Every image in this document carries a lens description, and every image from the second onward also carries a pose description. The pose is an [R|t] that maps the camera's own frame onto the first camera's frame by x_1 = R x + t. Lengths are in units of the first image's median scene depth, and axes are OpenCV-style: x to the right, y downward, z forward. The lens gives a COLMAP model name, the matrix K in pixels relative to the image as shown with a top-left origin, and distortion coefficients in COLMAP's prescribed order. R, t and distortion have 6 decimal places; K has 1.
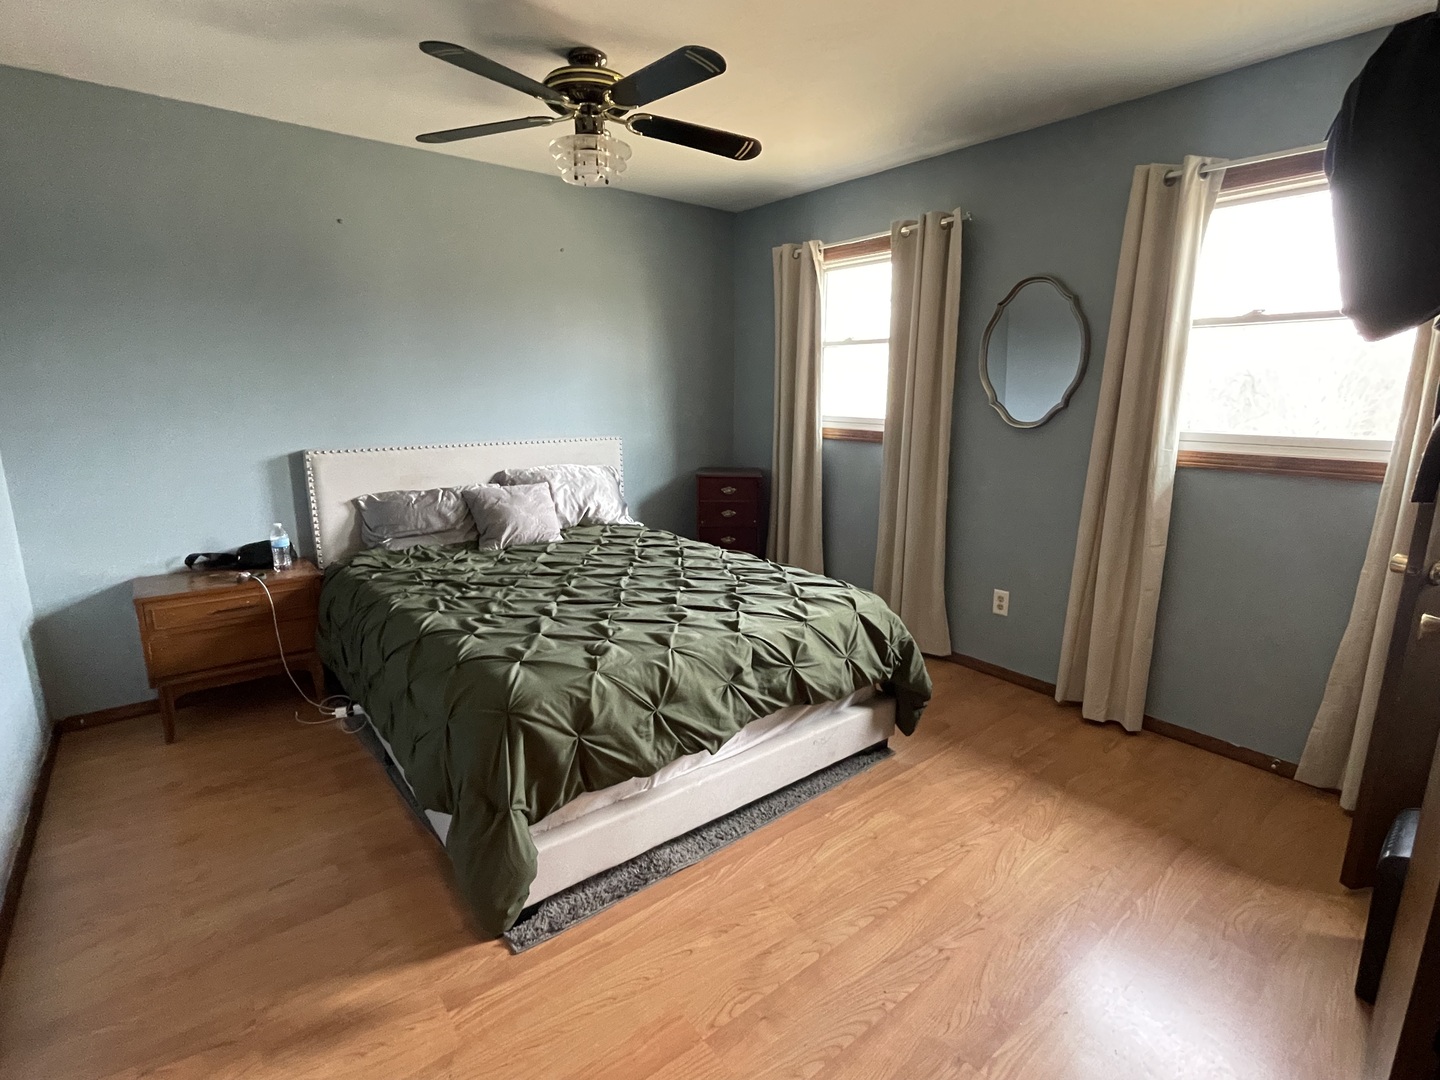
lens RADIAL K [[688.1, 0, 715.2], [0, 688.1, 538.0], [0, 0, 1]] dist [-0.000166, -0.000010]
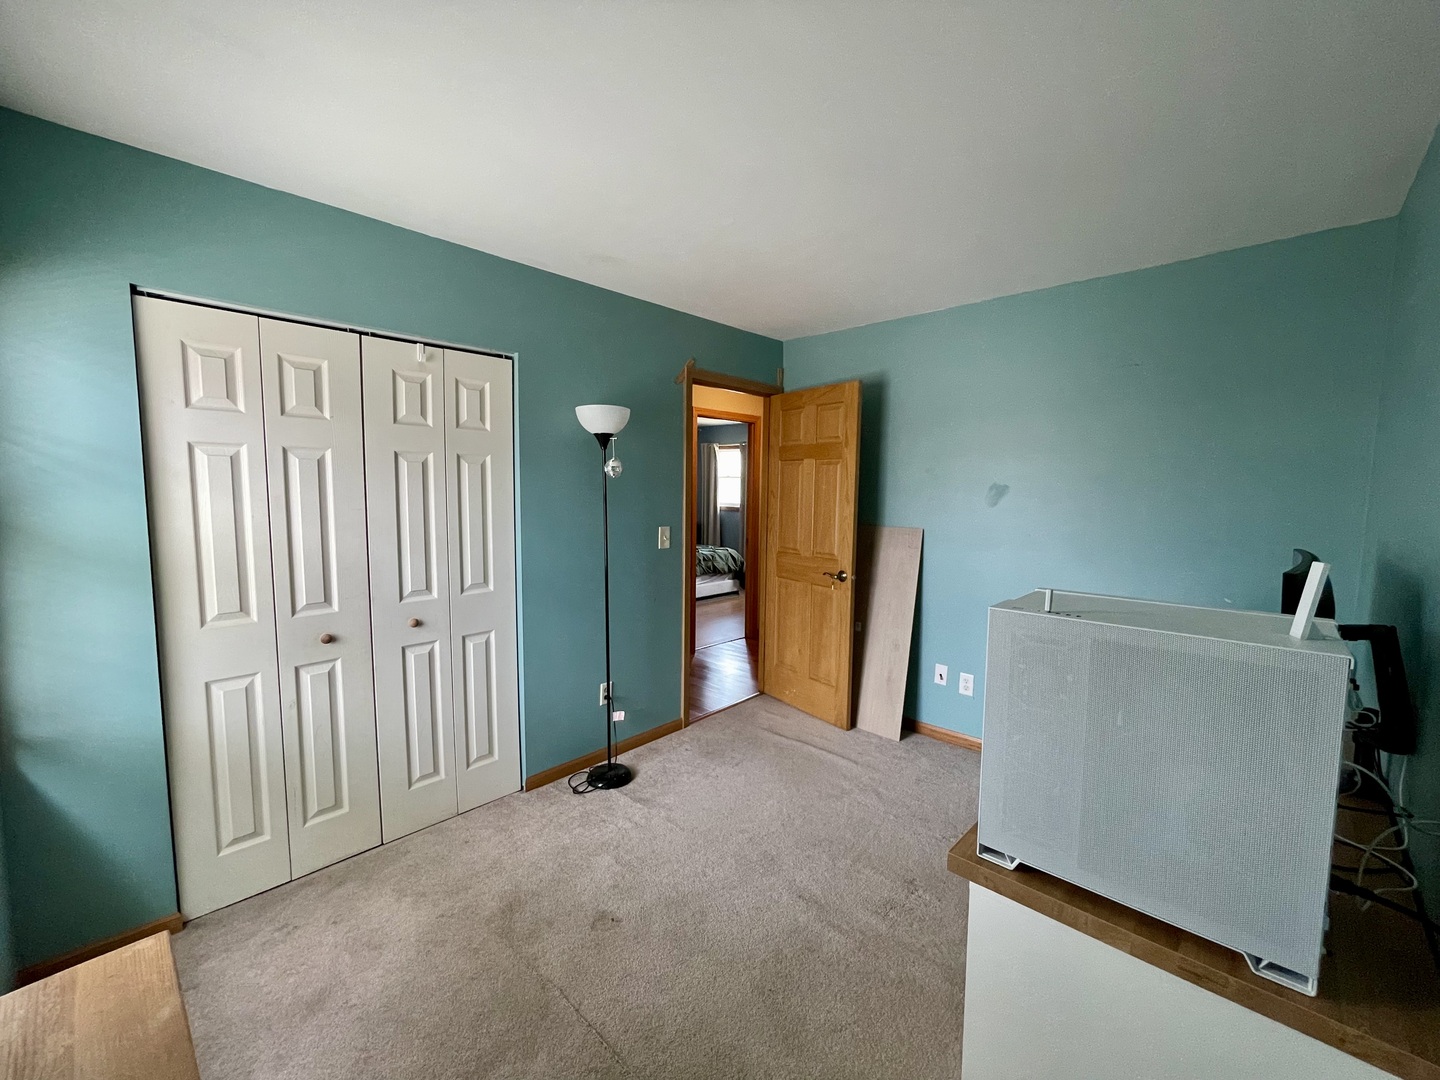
lens RADIAL K [[585.9, 0, 720.3], [0, 585.9, 540.0], [0, 0, 1]] dist [-0.000587, -0.000080]
pose [[0.988876, -0.005383, 0.148647, -0.312567], [0.022337, 0.993387, -0.112622, 0.390825], [-0.147058, 0.114689, 0.982456, -2.123017]]
